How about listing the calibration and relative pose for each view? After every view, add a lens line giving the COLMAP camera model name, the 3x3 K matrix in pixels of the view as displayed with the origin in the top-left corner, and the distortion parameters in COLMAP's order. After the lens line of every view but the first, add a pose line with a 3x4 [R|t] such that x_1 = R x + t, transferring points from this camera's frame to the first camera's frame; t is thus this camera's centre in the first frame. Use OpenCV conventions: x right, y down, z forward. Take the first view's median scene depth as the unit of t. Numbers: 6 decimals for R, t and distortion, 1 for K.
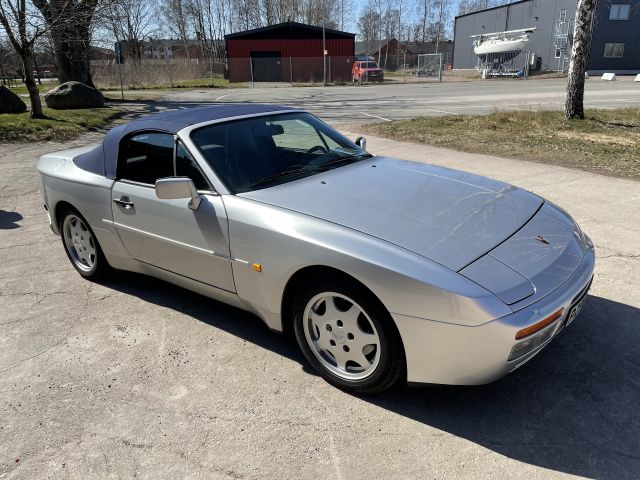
lens RADIAL K [[507.1, 0, 322.3], [0, 507.1, 242.6], [0, 0, 1]] dist [0.064069, -0.101571]
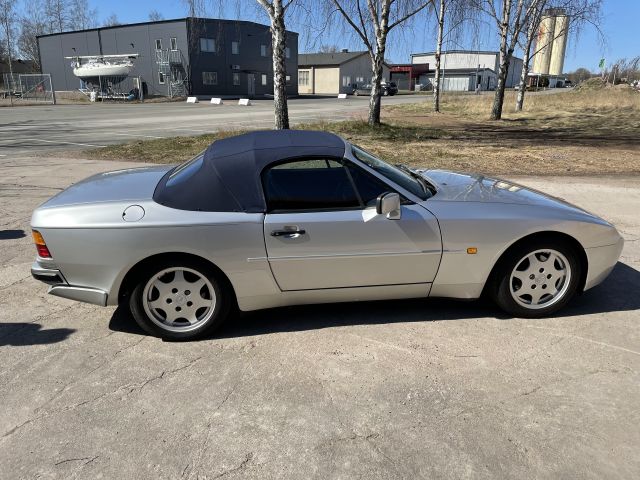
lens RADIAL K [[507.1, 0, 318.8], [0, 507.1, 241.9], [0, 0, 1]] dist [0.064069, -0.101571]
pose [[0.684329, -0.186704, 0.704866, -0.152840], [0.215903, 0.975200, 0.048697, -0.014087], [-0.696477, 0.118857, 0.707667, 0.042050]]
